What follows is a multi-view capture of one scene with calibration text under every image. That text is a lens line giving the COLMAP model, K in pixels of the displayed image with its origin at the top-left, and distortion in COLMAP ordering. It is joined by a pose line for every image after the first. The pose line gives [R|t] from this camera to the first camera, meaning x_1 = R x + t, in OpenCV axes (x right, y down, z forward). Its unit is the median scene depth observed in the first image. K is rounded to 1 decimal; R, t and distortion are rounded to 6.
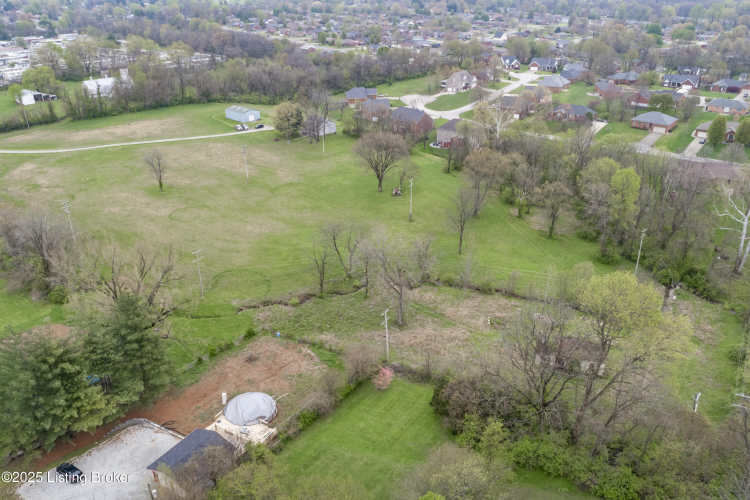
lens RADIAL K [[594.6, 0, 375.0], [0, 594.6, 250.0], [0, 0, 1]] dist [-0.020945, 0.010353]
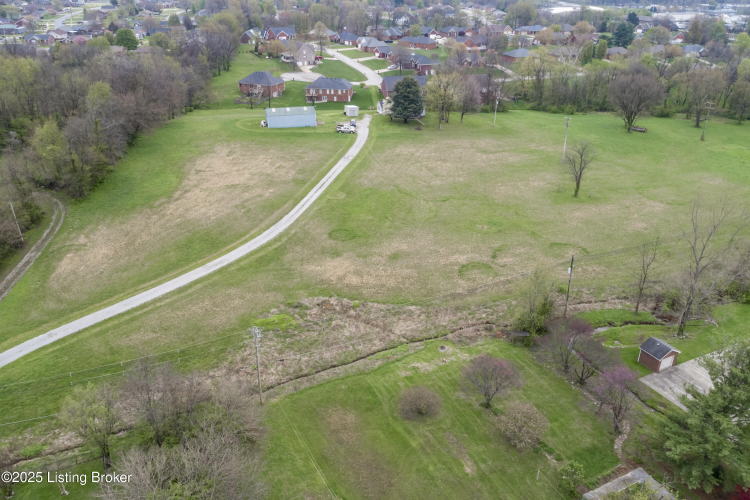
lens RADIAL K [[594.6, 0, 375.0], [0, 594.6, 250.0], [0, 0, 1]] dist [-0.020945, 0.010353]
pose [[0.492760, -0.365953, 0.789472, -0.819480], [0.353442, 0.913228, 0.202713, -0.207932], [-0.795152, 0.179144, 0.579346, 0.597499]]
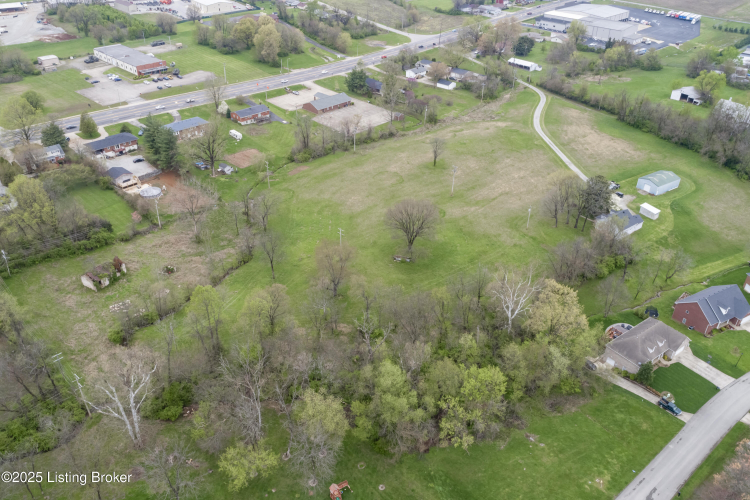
lens RADIAL K [[594.6, 0, 375.0], [0, 594.6, 250.0], [0, 0, 1]] dist [-0.020945, 0.010353]
pose [[-0.184025, 0.529755, -0.827946, 0.668279], [-0.426452, 0.715892, 0.552844, -0.493192], [0.885592, 0.454817, 0.094173, 0.638005]]
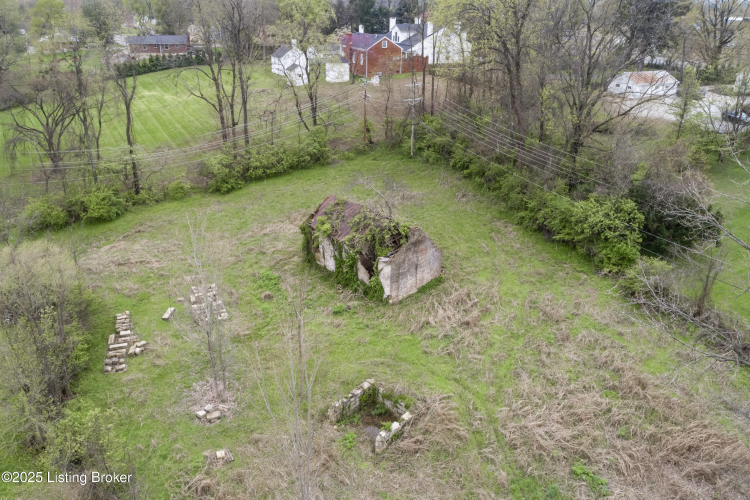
lens RADIAL K [[594.6, 0, 375.0], [0, 594.6, 250.0], [0, 0, 1]] dist [-0.020945, 0.010353]
pose [[-0.863042, -0.200048, 0.463831, 0.042753], [0.210490, 0.692292, 0.690236, -0.066768], [-0.459187, 0.693334, -0.555369, 0.538597]]
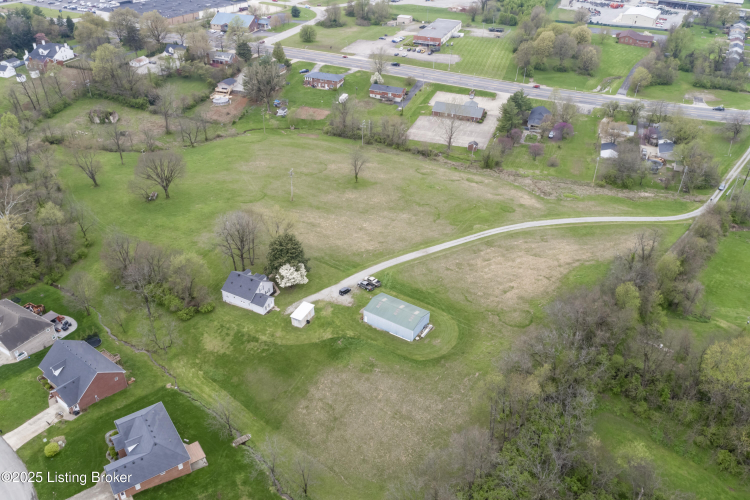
lens RADIAL K [[594.6, 0, 375.0], [0, 594.6, 250.0], [0, 0, 1]] dist [-0.020945, 0.010353]
pose [[-0.971029, 0.120379, -0.206427, -0.098436], [-0.111453, 0.535990, 0.836835, -0.792736], [0.211380, 0.835598, -0.507046, 1.320053]]
